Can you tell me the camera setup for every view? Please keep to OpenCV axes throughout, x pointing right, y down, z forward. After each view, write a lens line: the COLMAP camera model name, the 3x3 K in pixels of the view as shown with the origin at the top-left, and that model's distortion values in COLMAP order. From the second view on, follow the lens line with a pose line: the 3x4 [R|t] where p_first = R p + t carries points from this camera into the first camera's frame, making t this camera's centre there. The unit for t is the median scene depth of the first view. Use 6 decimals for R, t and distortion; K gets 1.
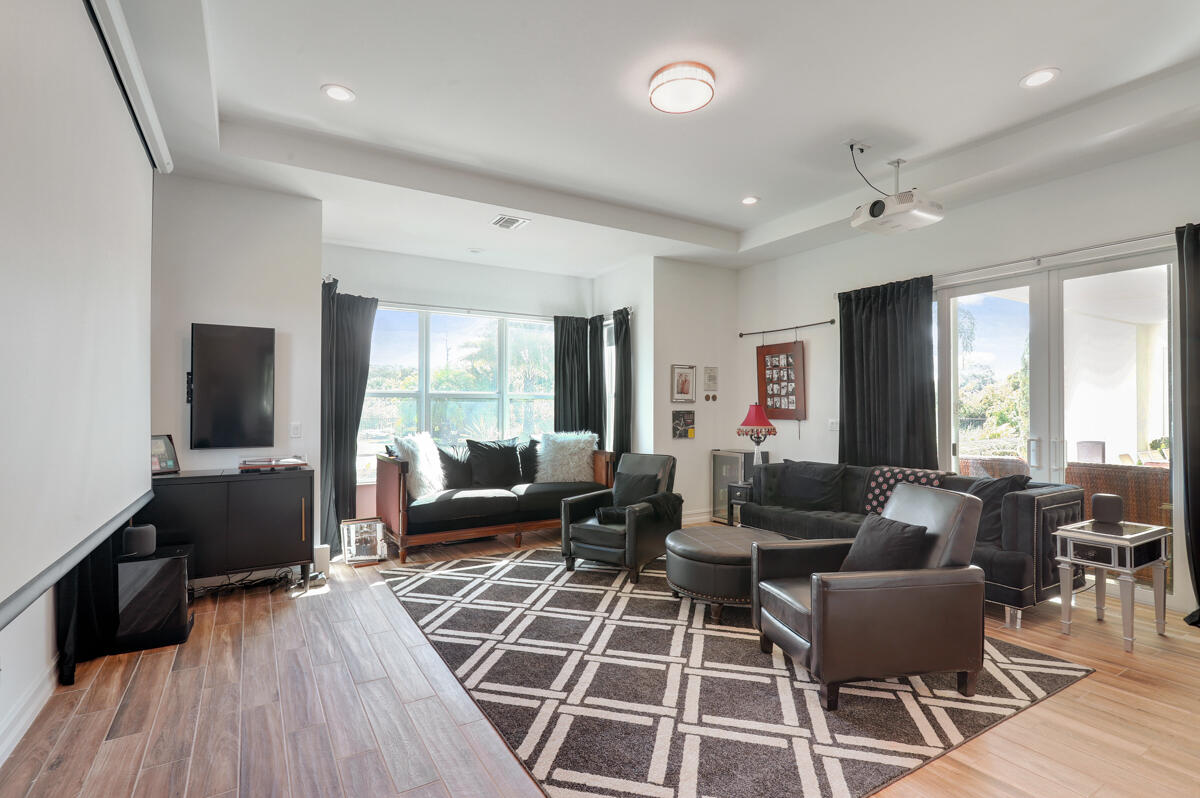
lens RADIAL K [[576.0, 0, 595.4], [0, 576.0, 400.6], [0, 0, 1]] dist [-0.000021, 0.000291]
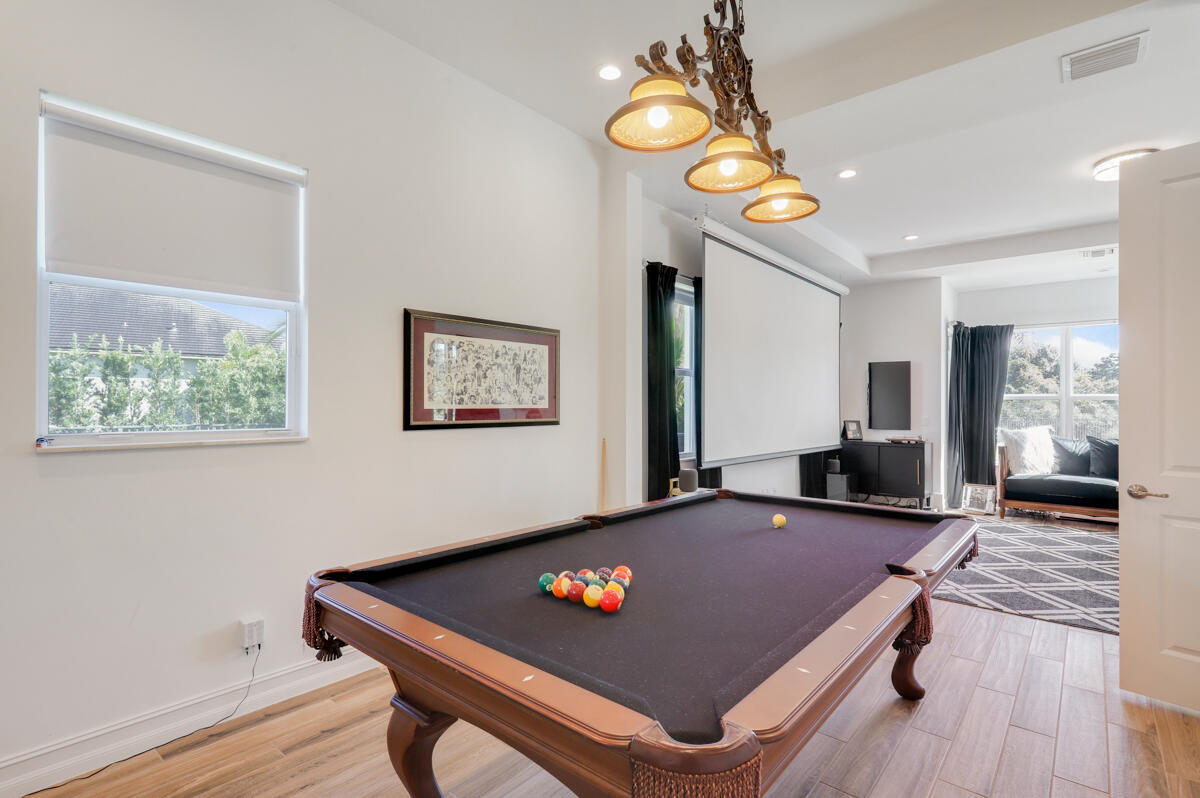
lens RADIAL K [[576.0, 0, 595.4], [0, 576.0, 400.6], [0, 0, 1]] dist [-0.000021, 0.000291]
pose [[0.311095, -0.005927, -0.950360, 0.691543], [0.002959, 0.999982, -0.005268, -0.000866], [0.950374, -0.001173, 0.311107, -0.376743]]
